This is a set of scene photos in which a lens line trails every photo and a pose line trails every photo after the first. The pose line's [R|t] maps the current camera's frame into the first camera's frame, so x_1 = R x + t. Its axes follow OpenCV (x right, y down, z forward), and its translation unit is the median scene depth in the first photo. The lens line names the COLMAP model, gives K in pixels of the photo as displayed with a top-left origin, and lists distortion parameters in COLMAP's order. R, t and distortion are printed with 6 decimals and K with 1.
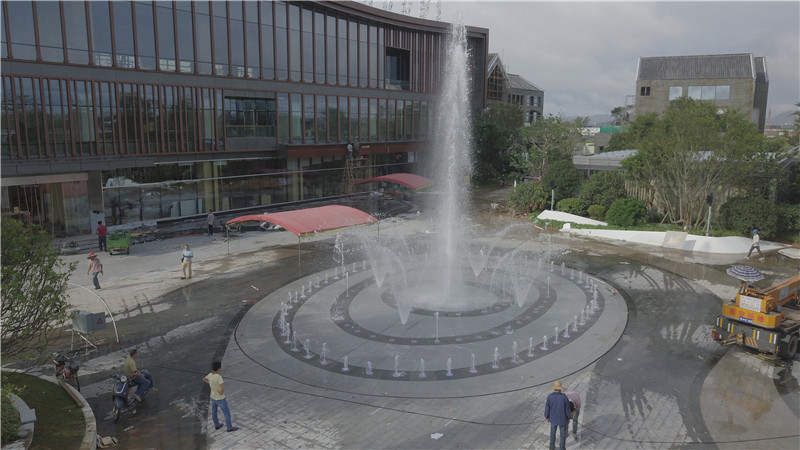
lens RADIAL K [[603.6, 0, 390.9], [0, 603.6, 227.6], [0, 0, 1]] dist [-0.002196, -0.000771]
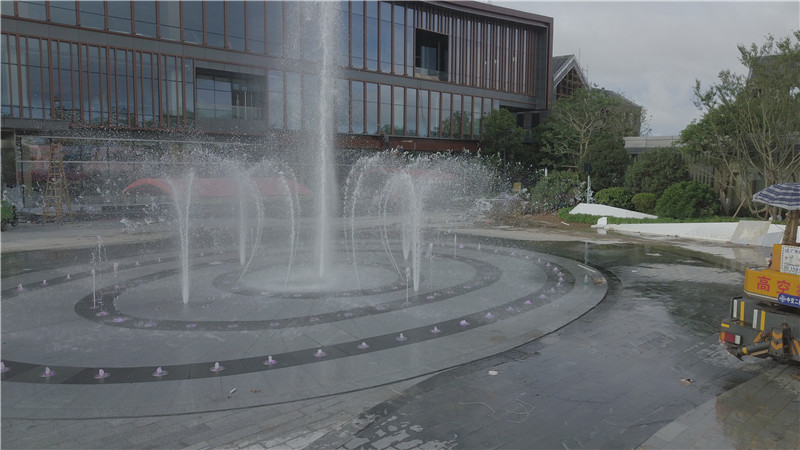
lens RADIAL K [[605.4, 0, 400.0], [0, 605.4, 225.0], [0, 0, 1]] dist [-0.010725, -0.002271]
pose [[0.984305, 0.020065, -0.175332, 0.175434], [-0.033911, 0.996506, -0.076331, 0.064466], [0.173188, 0.081079, 0.981546, 0.237613]]
